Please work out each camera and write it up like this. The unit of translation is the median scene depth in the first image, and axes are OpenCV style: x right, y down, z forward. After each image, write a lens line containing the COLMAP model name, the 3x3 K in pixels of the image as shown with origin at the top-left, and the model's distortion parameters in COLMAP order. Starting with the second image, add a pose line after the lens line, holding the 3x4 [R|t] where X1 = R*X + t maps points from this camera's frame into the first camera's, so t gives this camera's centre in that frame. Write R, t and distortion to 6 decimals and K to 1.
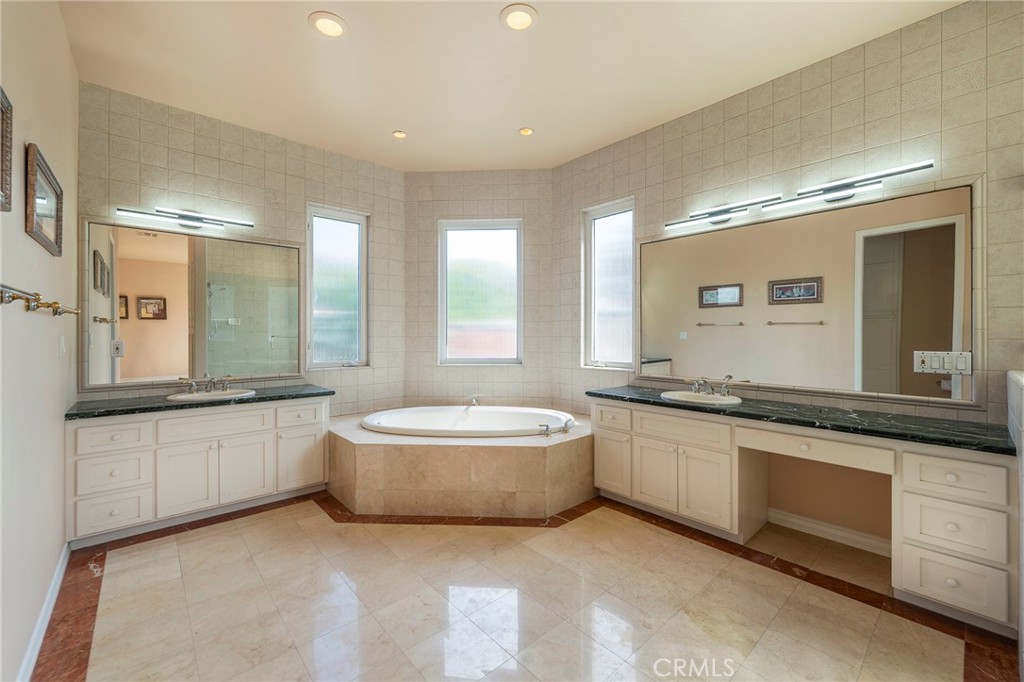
lens RADIAL K [[417.4, 0, 521.3], [0, 417.4, 337.3], [0, 0, 1]] dist [-0.000298, -0.000875]
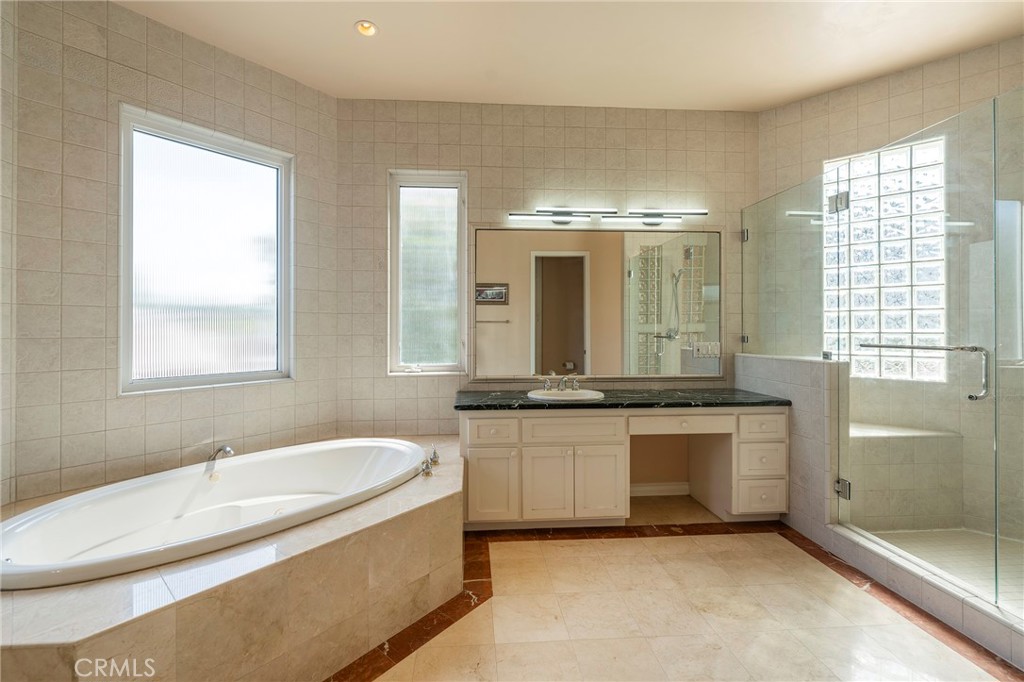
lens RADIAL K [[417.4, 0, 509.6], [0, 417.4, 331.9], [0, 0, 1]] dist [-0.000298, -0.000875]
pose [[0.624189, -0.003786, 0.781264, -0.425305], [0.008682, 0.999960, -0.002091, -0.004591], [-0.781225, 0.008088, 0.624197, 0.469910]]
